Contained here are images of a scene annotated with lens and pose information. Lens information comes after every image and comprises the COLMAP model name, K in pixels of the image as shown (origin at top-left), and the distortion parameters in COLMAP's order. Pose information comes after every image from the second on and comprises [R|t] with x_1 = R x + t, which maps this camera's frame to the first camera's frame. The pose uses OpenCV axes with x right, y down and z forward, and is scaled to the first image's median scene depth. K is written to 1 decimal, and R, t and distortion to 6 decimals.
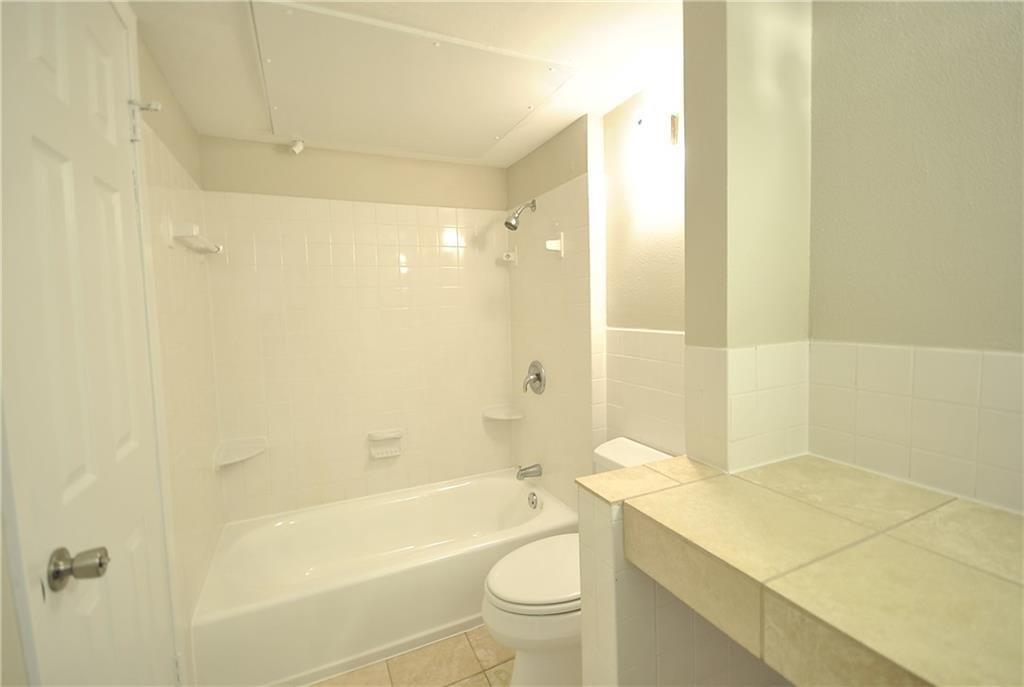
lens RADIAL K [[450.0, 0, 514.7], [0, 450.0, 338.6], [0, 0, 1]] dist [0.003798, 0.000031]
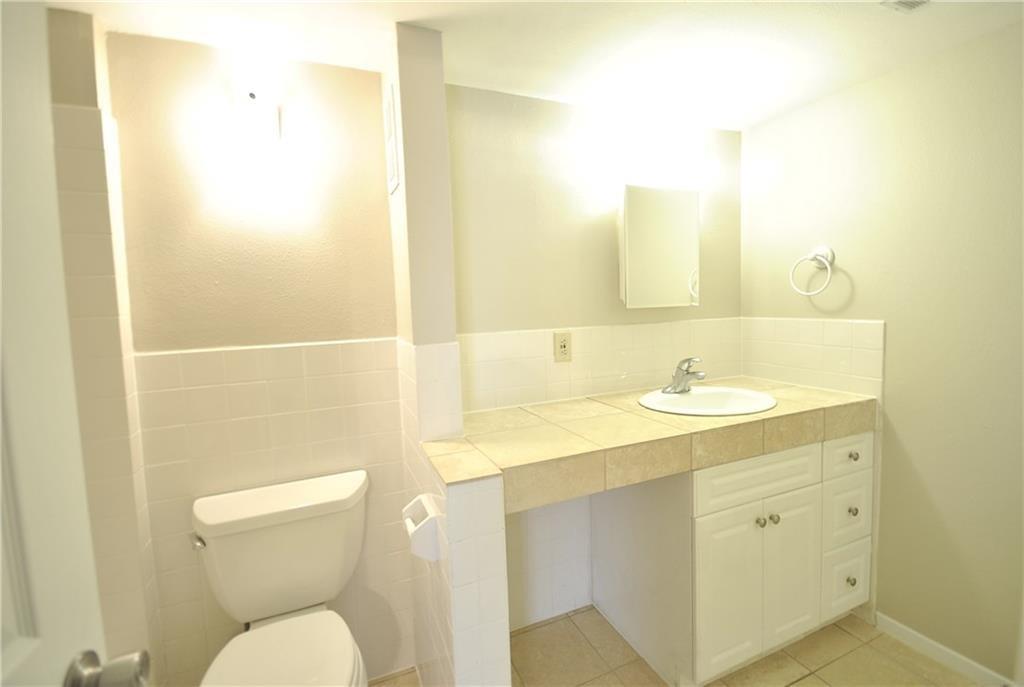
lens RADIAL K [[450.0, 0, 513.6], [0, 450.0, 340.9], [0, 0, 1]] dist [0.003798, 0.000031]
pose [[0.026840, -0.058036, 0.997954, -1.083008], [0.107004, 0.992744, 0.054856, -0.046941], [-0.993896, 0.105312, 0.032856, 1.032515]]
